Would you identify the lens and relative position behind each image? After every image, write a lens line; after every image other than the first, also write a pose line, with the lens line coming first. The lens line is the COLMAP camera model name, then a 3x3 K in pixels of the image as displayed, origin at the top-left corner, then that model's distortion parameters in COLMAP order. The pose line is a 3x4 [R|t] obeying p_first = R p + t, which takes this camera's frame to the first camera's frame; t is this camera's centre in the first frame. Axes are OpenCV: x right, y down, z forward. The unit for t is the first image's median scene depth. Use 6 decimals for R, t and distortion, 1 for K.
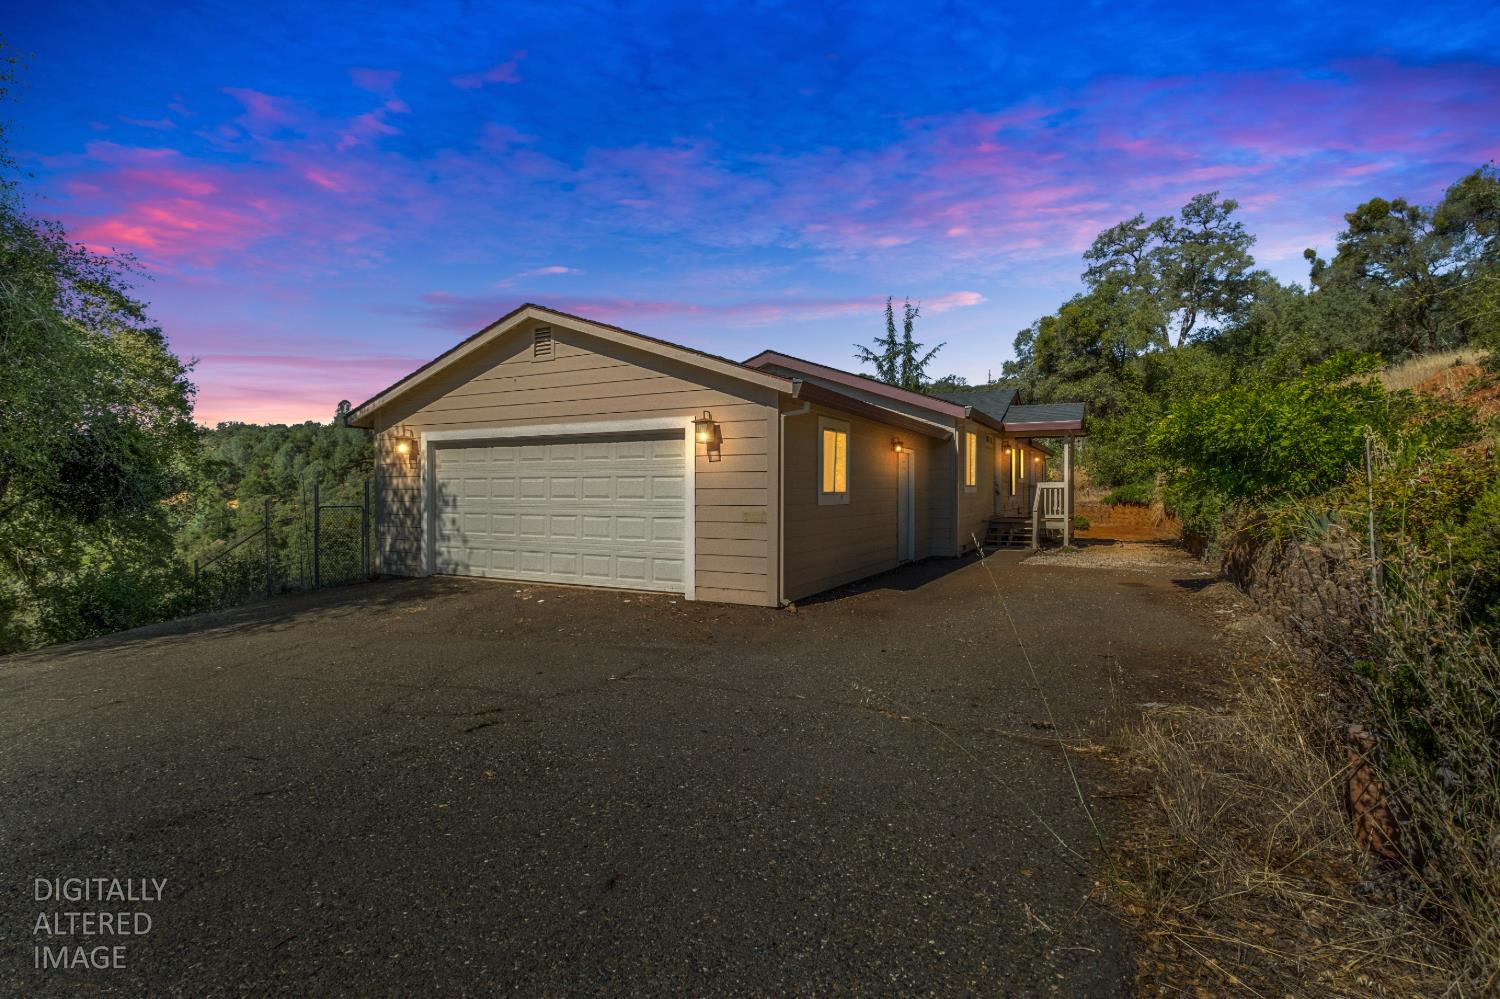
lens RADIAL K [[719.1, 0, 752.9], [0, 719.1, 499.9], [0, 0, 1]] dist [-0.001243, 0.000490]
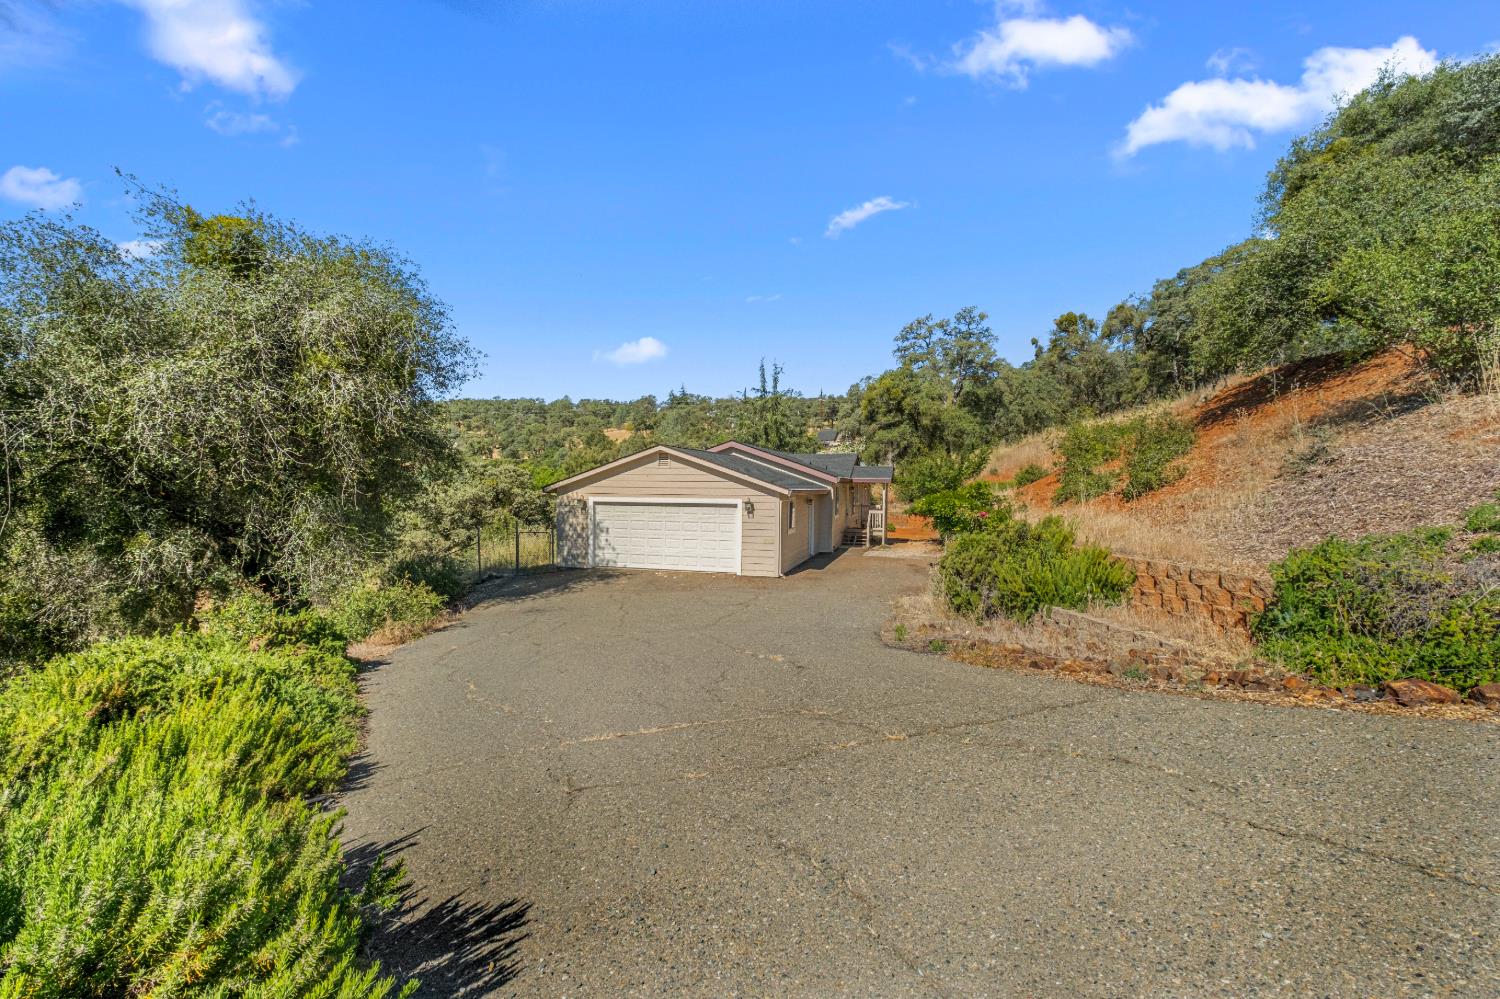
lens RADIAL K [[646.9, 0, 750.0], [0, 646.9, 498.9], [0, 0, 1]] dist [-0.004267, 0.000743]
pose [[0.977230, 0.005104, 0.212122, -0.255398], [-0.007579, 0.999912, 0.010857, -0.069771], [-0.212048, -0.012217, 0.977183, -0.558104]]
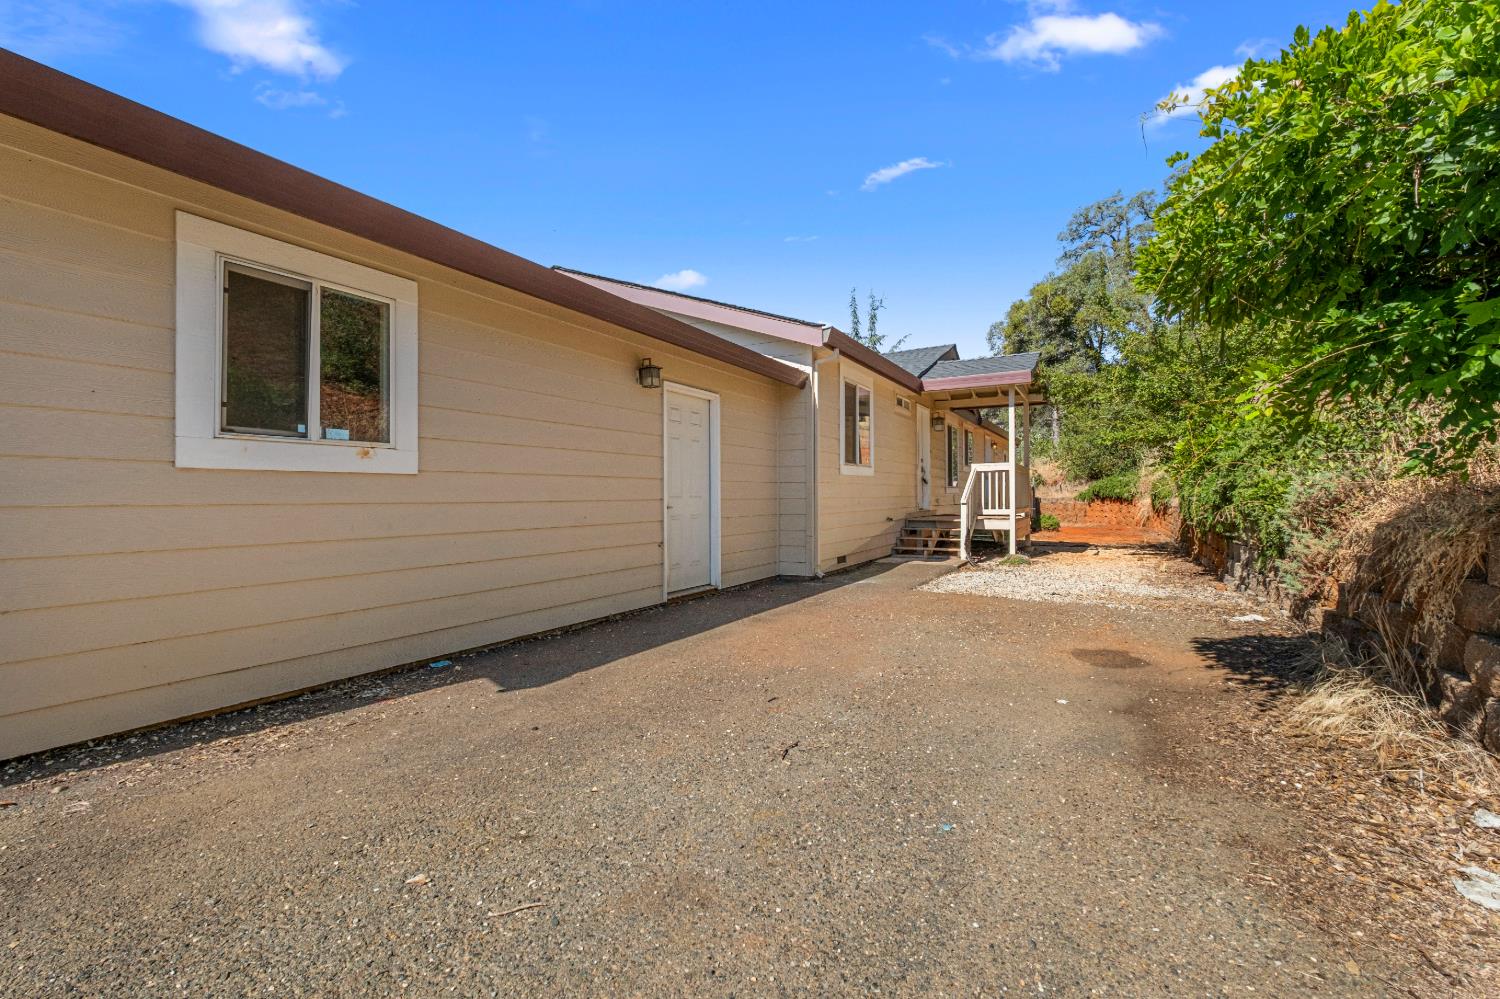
lens RADIAL K [[646.9, 0, 743.1], [0, 646.9, 499.1], [0, 0, 1]] dist [-0.004267, 0.000743]
pose [[0.999334, -0.005308, -0.036096, 0.198157], [0.005013, 0.999953, -0.008242, 0.014279], [0.036138, 0.008056, 0.999314, 0.368026]]
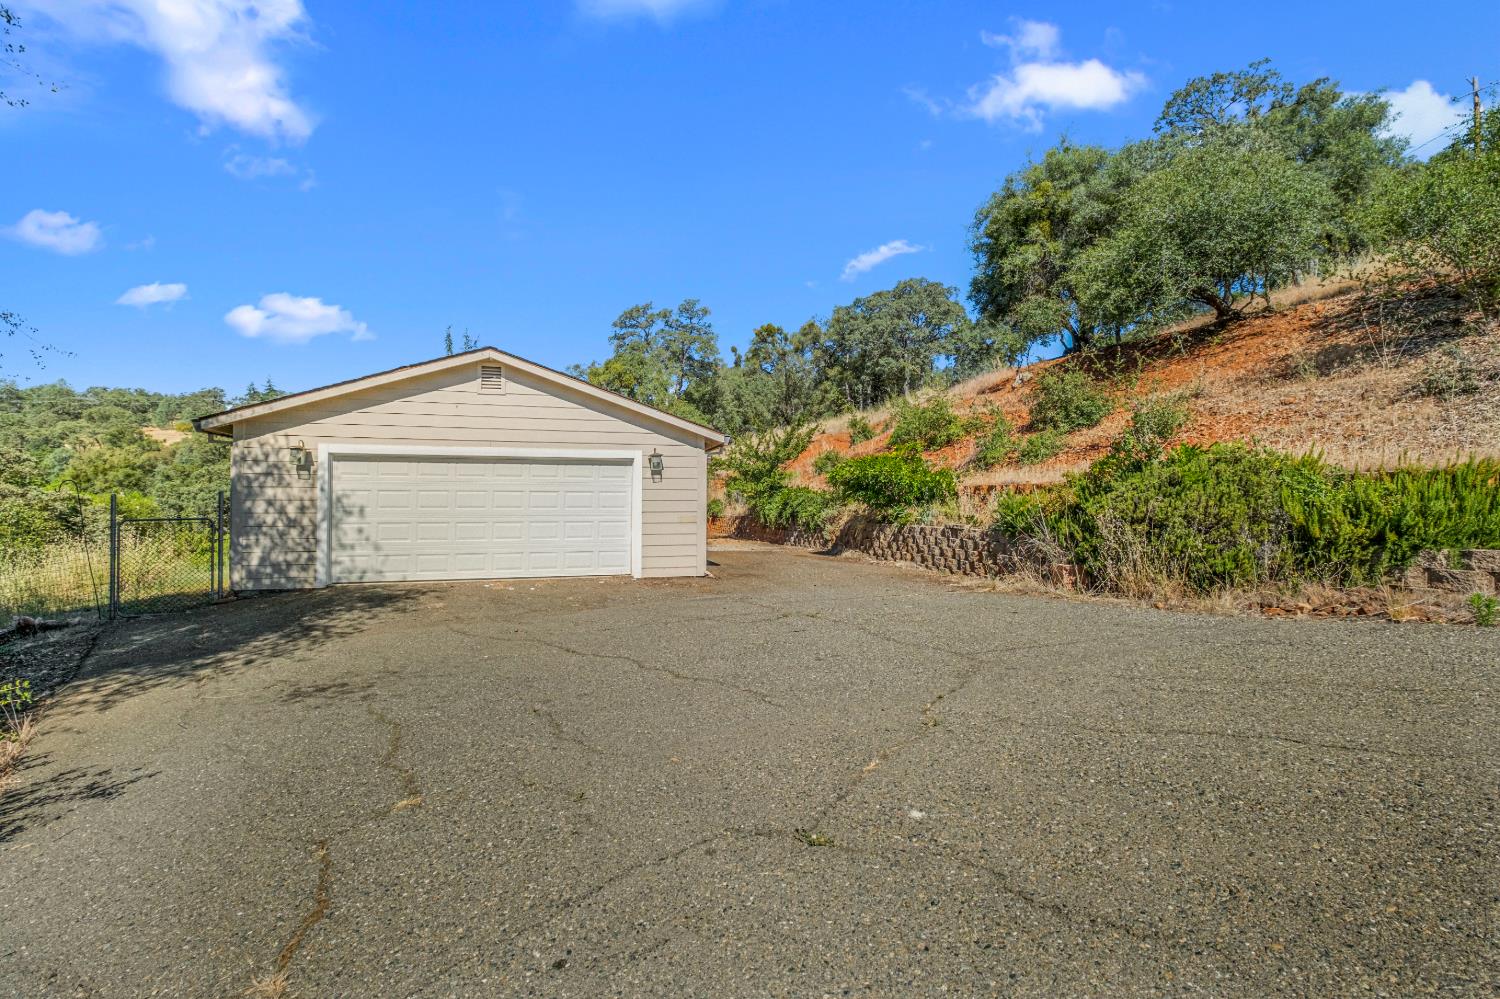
lens RADIAL K [[646.9, 0, 753.8], [0, 646.9, 497.2], [0, 0, 1]] dist [-0.004267, 0.000743]
pose [[0.722930, 0.008772, 0.690866, -0.407376], [0.008001, 0.999746, -0.021067, 0.003501], [-0.690875, 0.020757, 0.722676, -0.048313]]
